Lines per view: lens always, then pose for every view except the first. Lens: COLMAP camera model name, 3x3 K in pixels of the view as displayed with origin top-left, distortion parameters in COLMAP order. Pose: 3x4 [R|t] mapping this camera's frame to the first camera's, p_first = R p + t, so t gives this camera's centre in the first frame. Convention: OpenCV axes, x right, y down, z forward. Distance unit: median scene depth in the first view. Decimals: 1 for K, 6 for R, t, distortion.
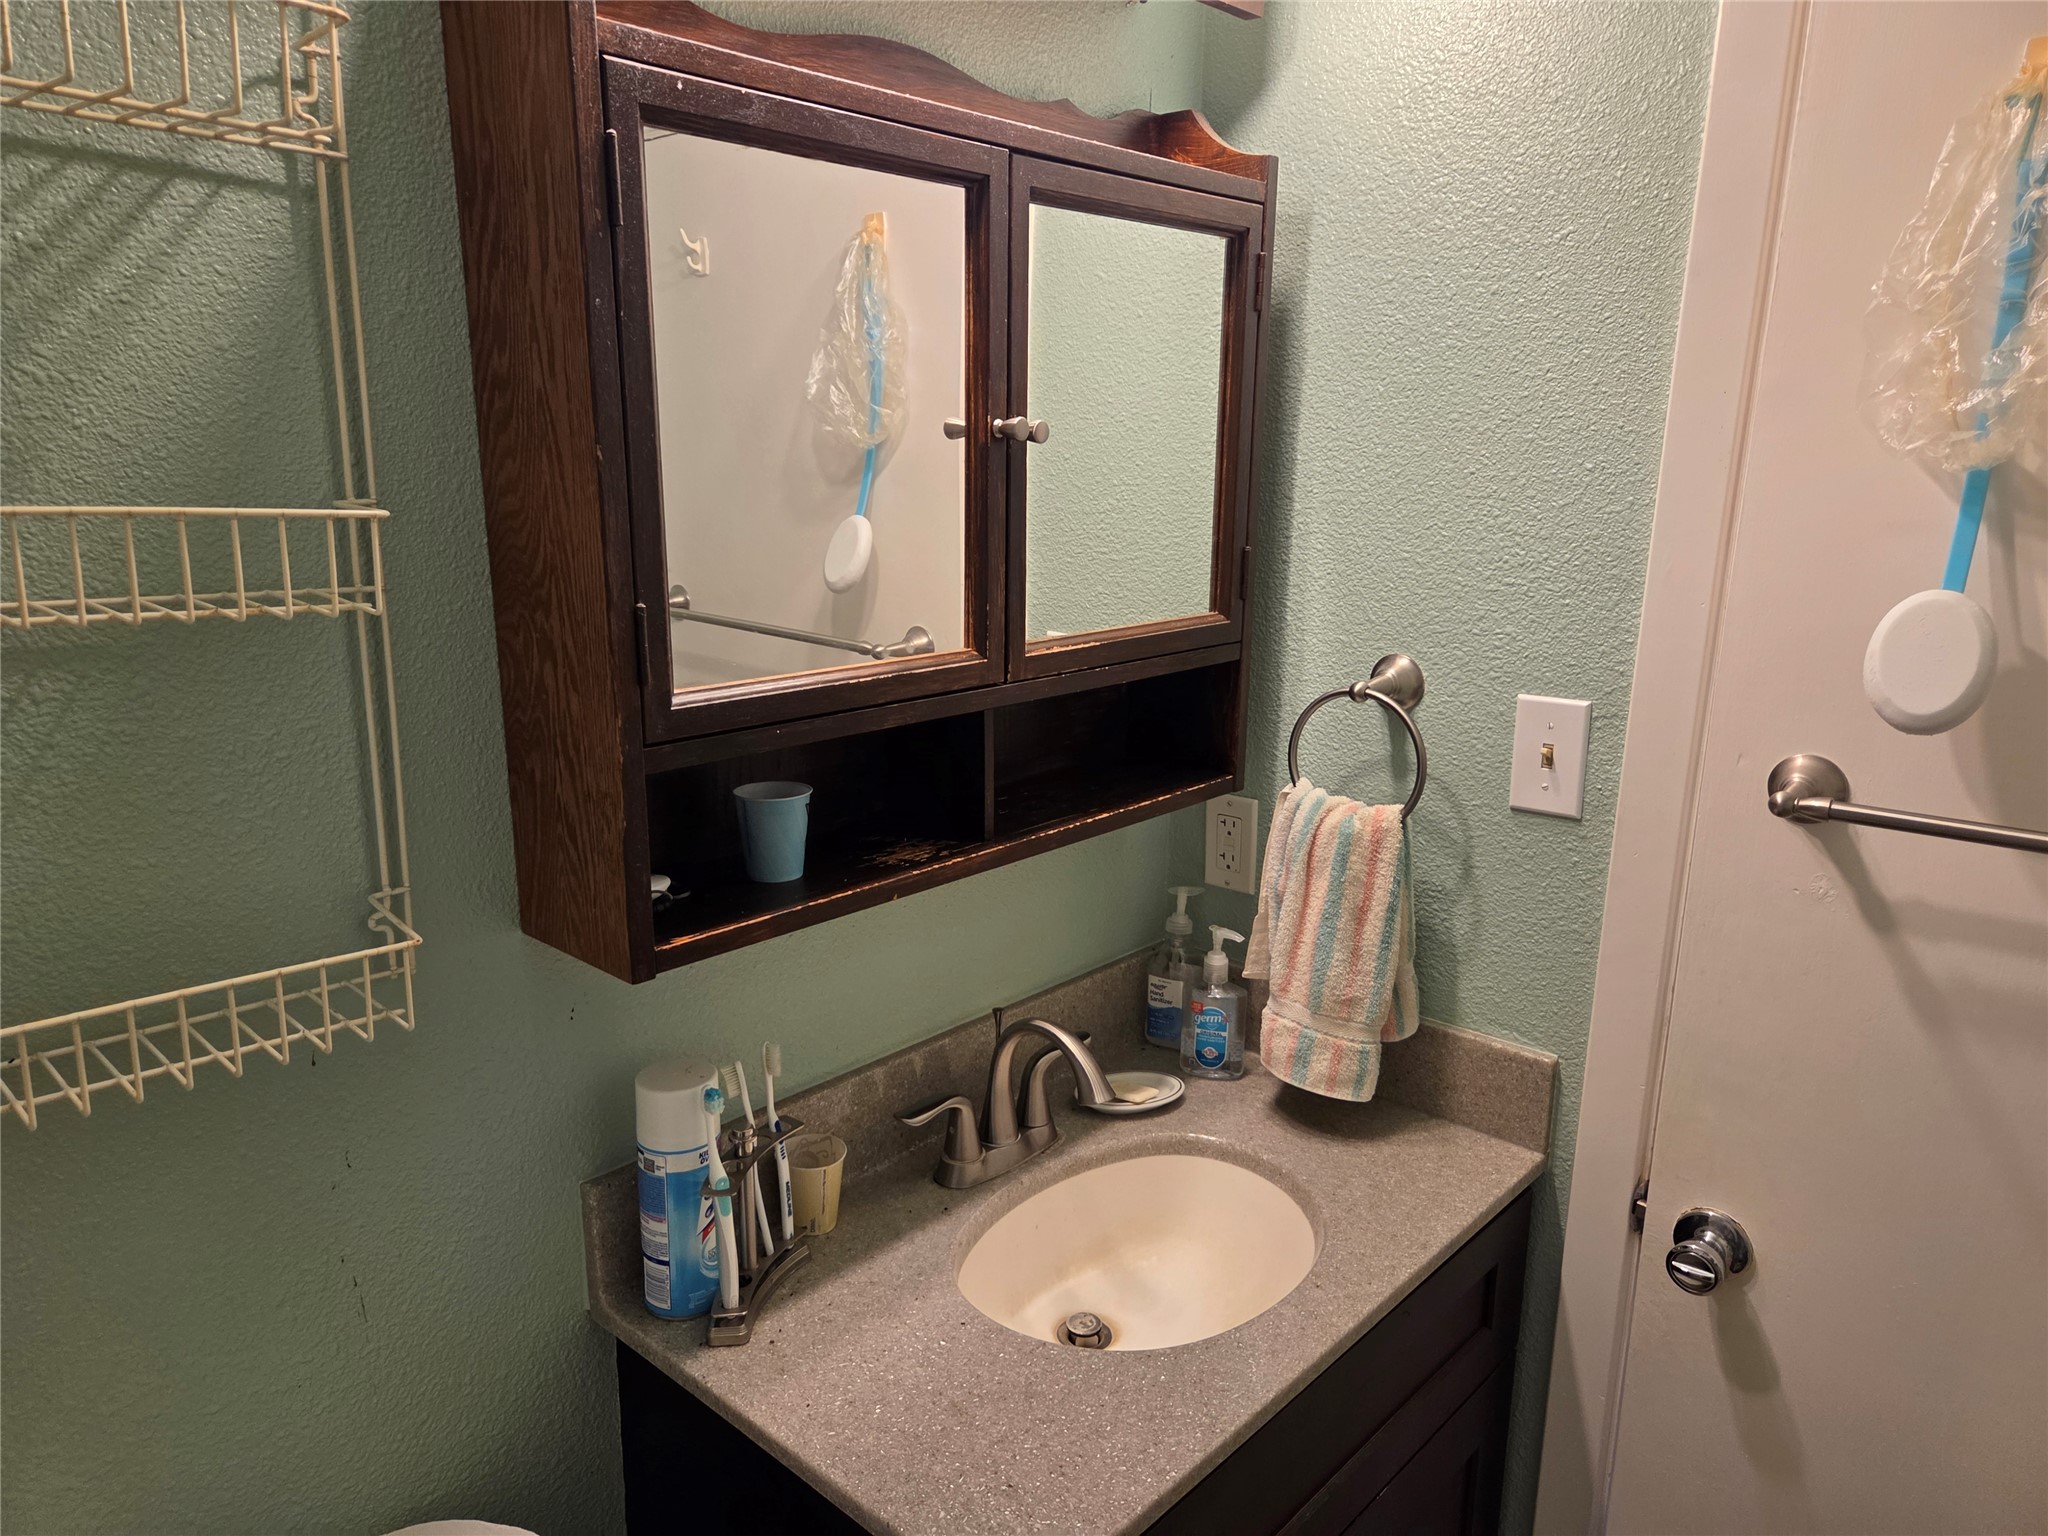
lens RADIAL K [[1383.7, 0, 1017.5], [0, 1383.7, 759.6], [0, 0, 1]] dist [0.012083, 0.001923]
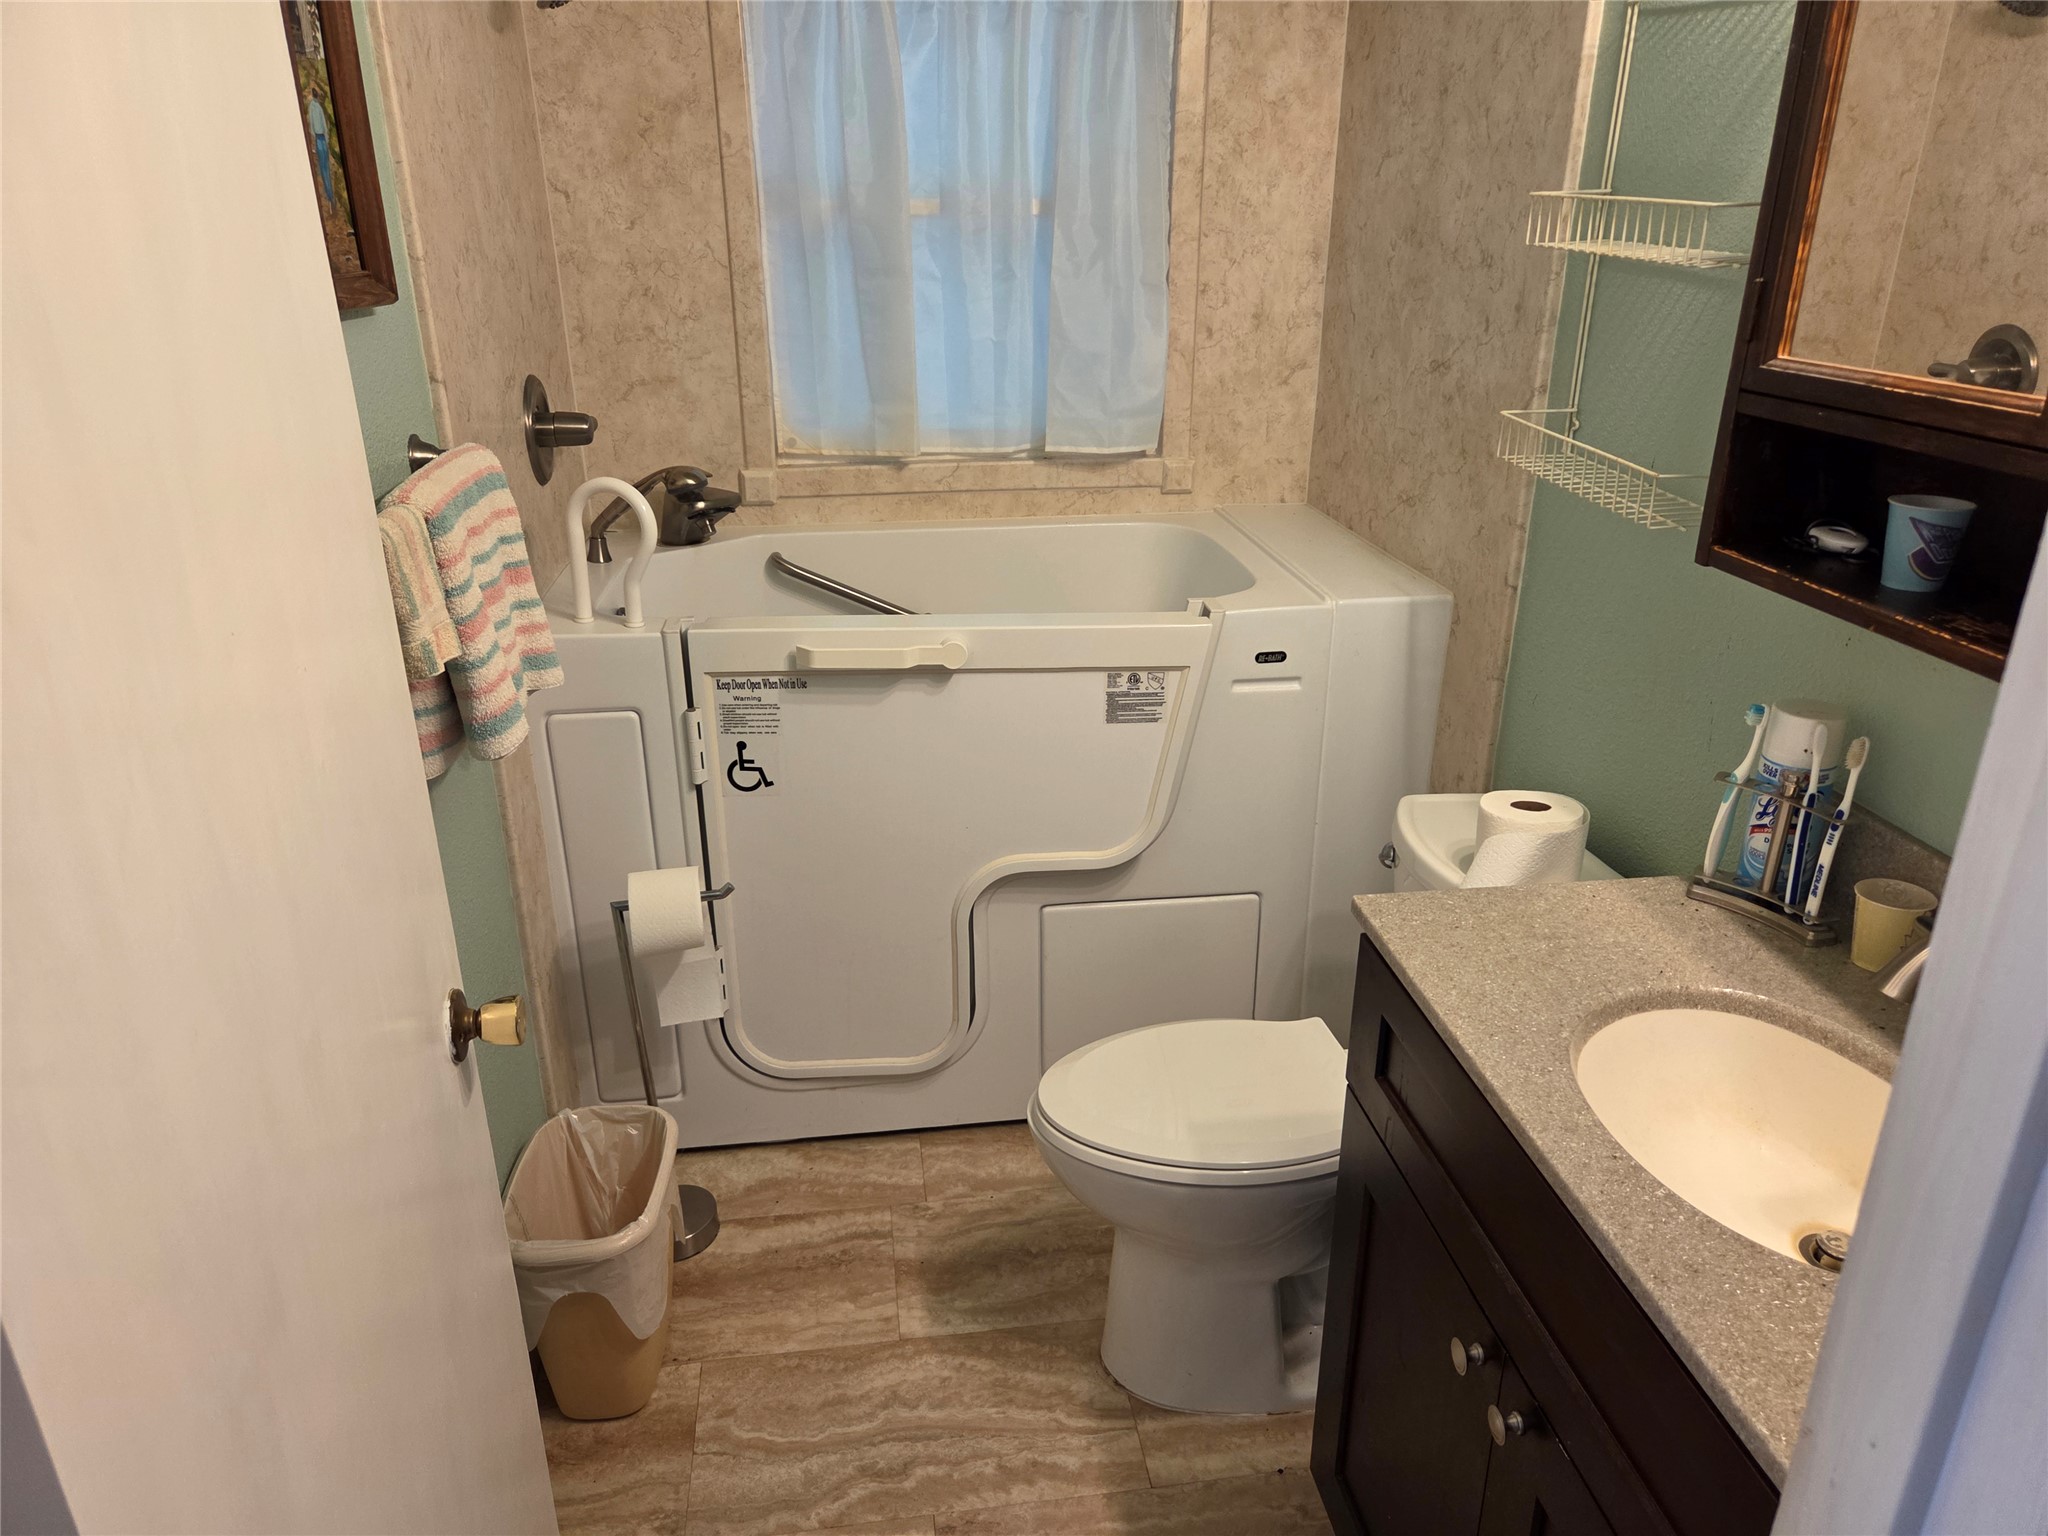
lens RADIAL K [[1383.7, 0, 1026.8], [0, 1383.7, 772.6], [0, 0, 1]] dist [0.012083, 0.001923]
pose [[-0.636733, 0.291117, -0.714018, 1.045791], [-0.170821, 0.849729, 0.498780, -0.207984], [0.751925, 0.439559, -0.491321, 1.080859]]
